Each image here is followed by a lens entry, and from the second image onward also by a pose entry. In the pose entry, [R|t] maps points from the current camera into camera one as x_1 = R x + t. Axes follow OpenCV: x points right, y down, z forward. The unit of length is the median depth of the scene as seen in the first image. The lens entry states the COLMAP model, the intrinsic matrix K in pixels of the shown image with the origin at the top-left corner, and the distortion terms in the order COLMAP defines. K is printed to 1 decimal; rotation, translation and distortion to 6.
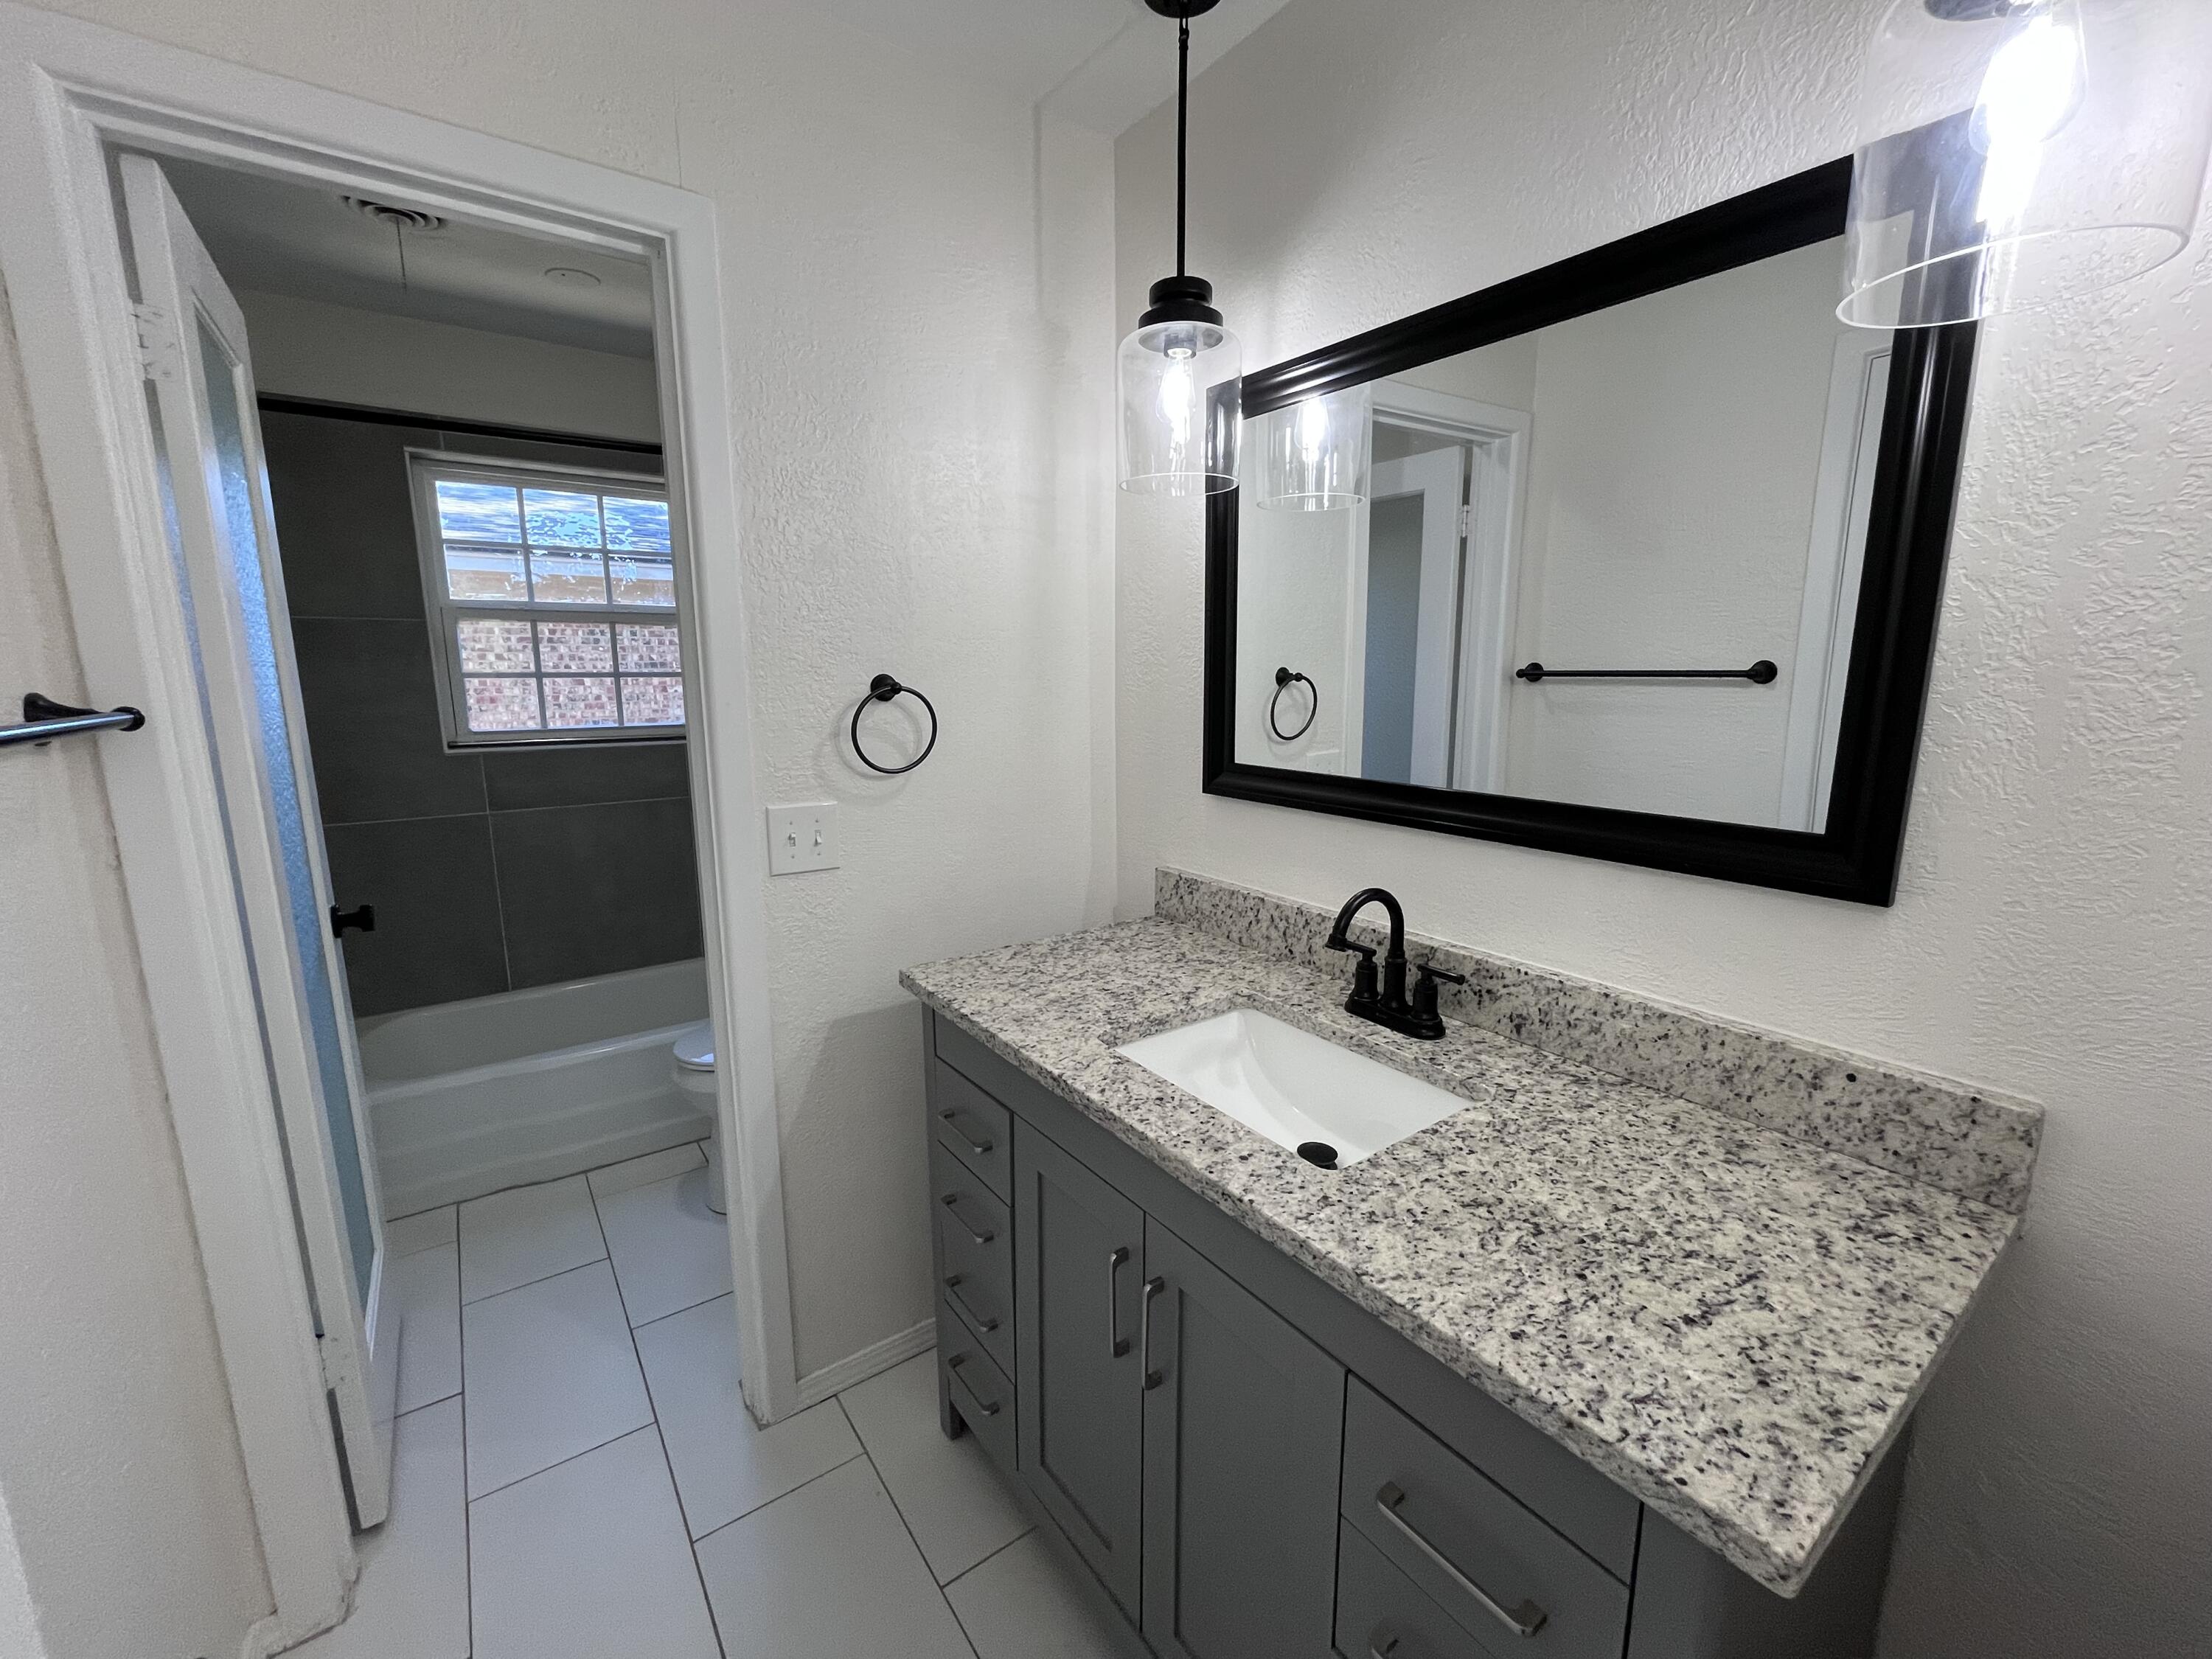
lens RADIAL K [[896.1, 0, 1098.4], [0, 896.1, 832.3], [0, 0, 1]] dist [-0.004075, -0.000338]
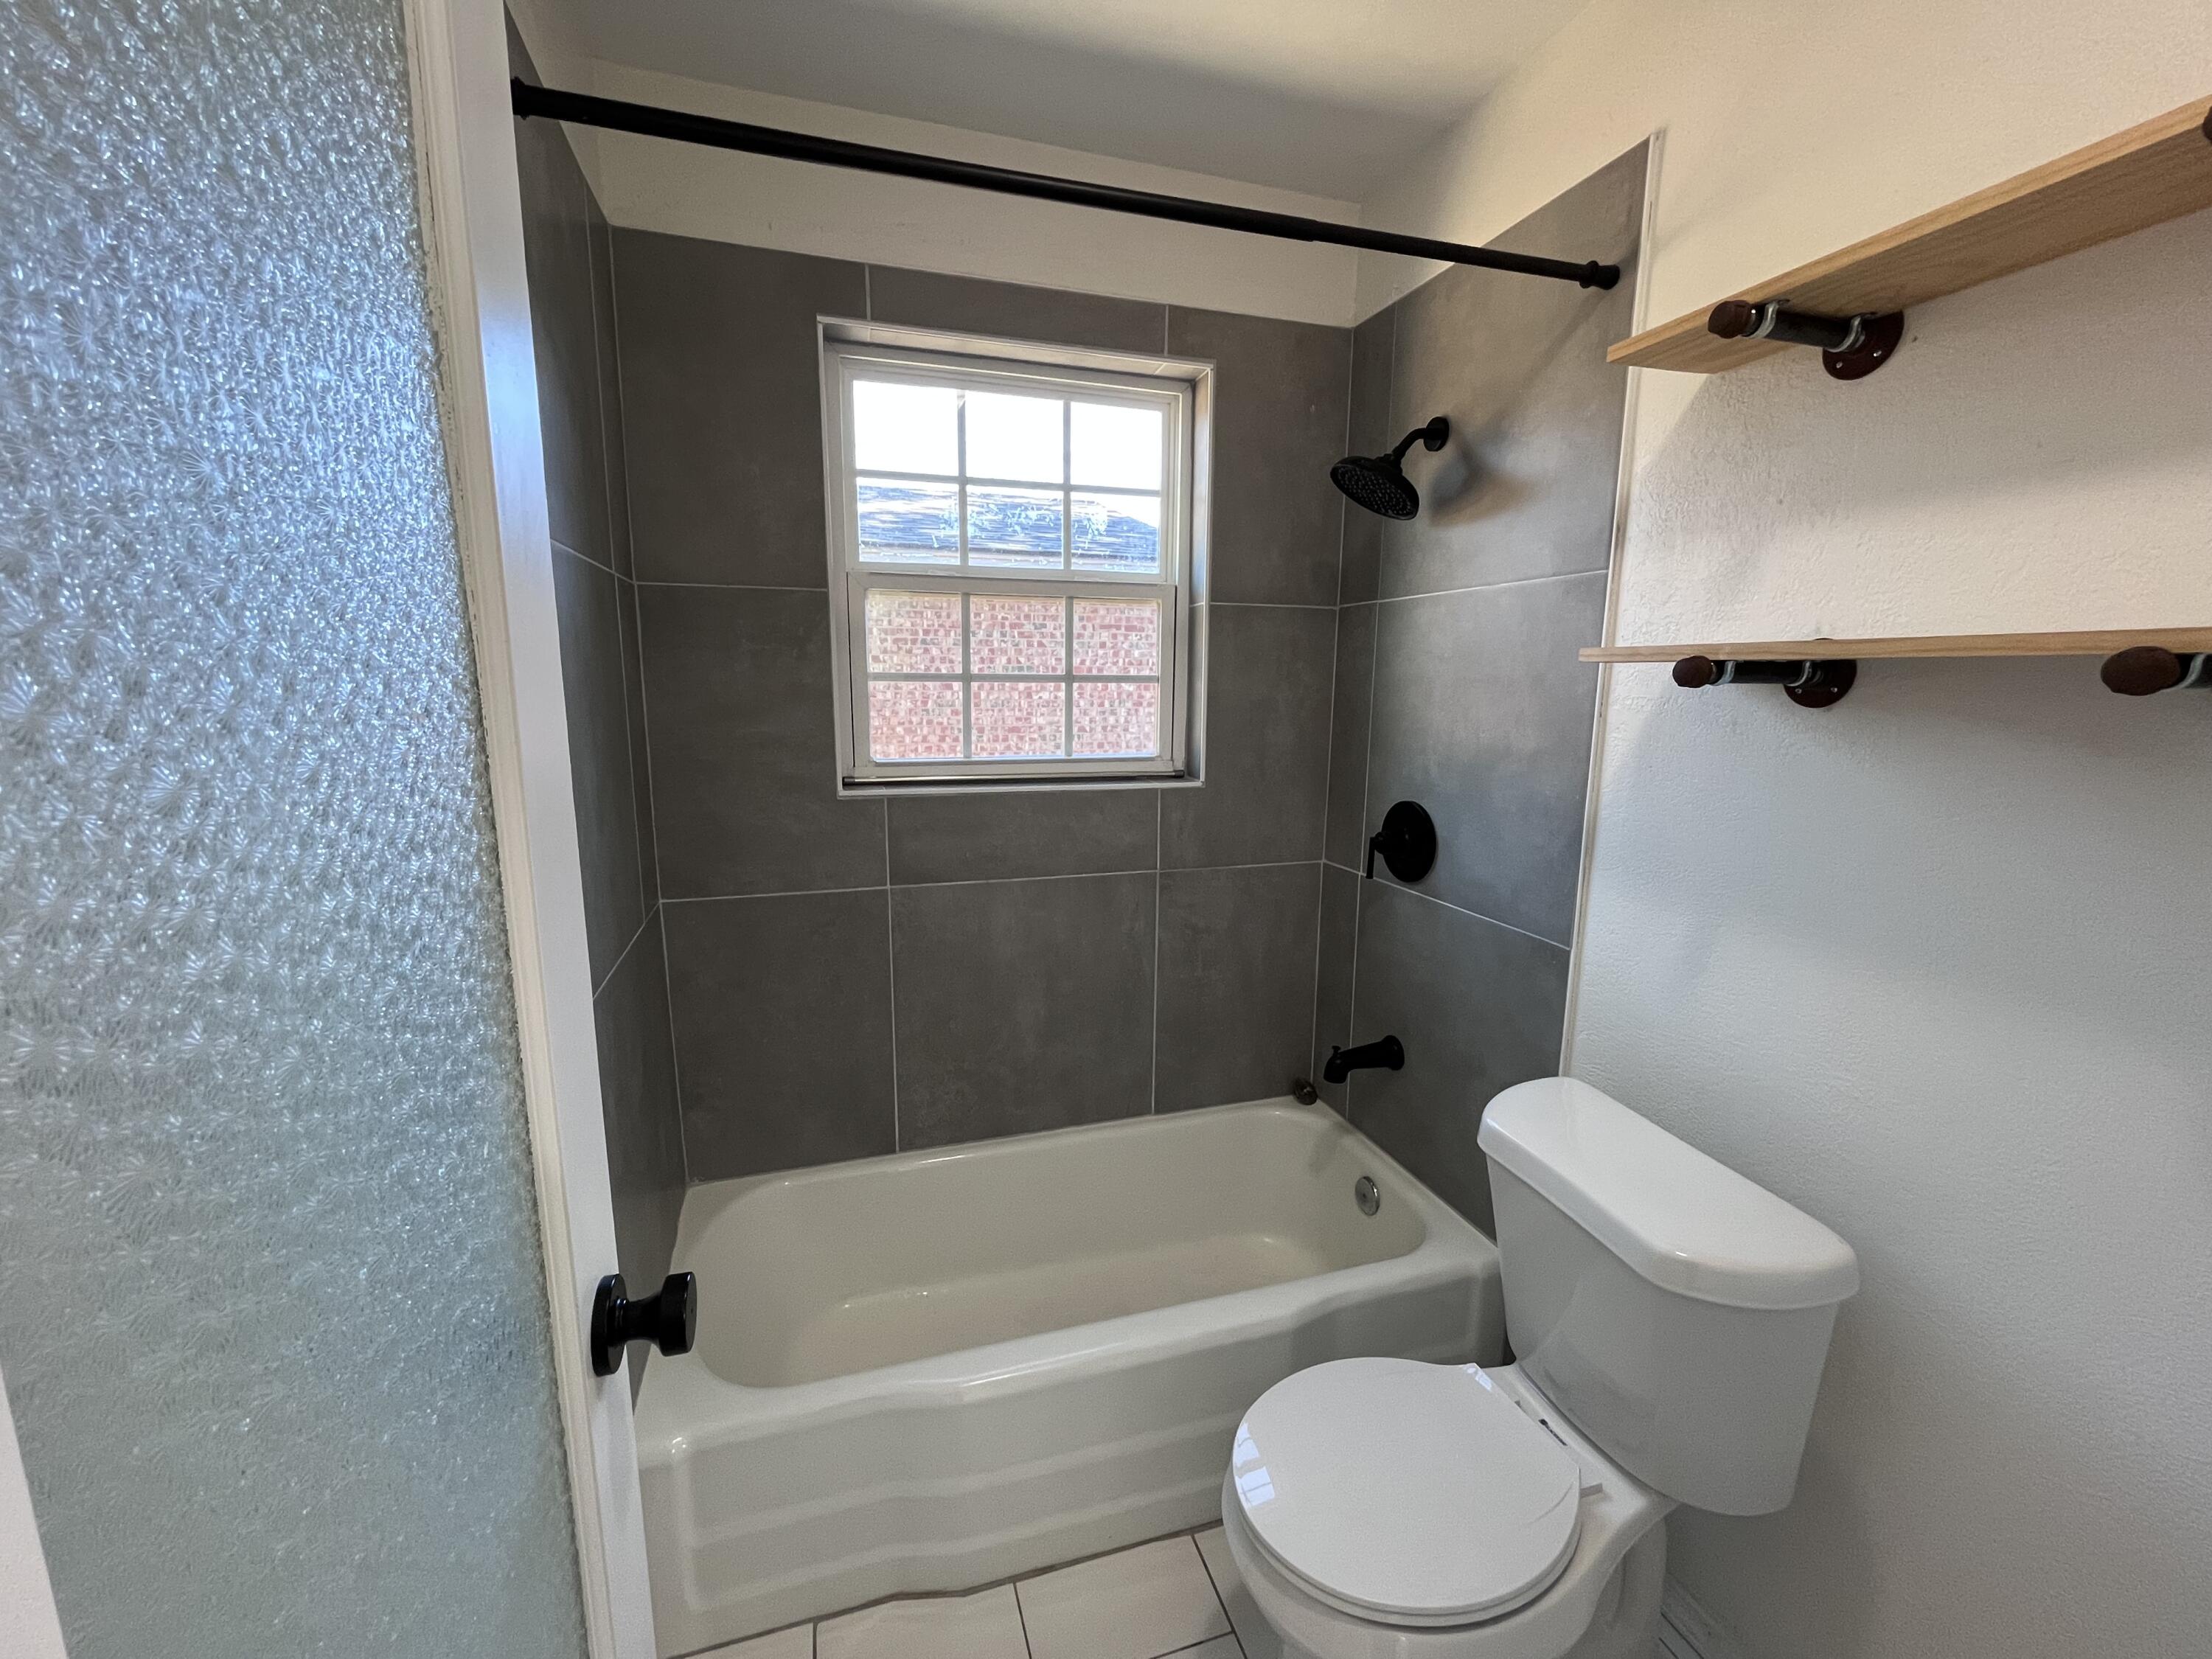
lens RADIAL K [[896.1, 0, 1098.4], [0, 896.1, 832.3], [0, 0, 1]] dist [-0.004075, -0.000338]
pose [[0.947972, 0.063776, -0.311901, -0.309871], [-0.066564, 0.997781, 0.001710, -0.067614], [0.311318, 0.019141, 0.950113, 0.393143]]
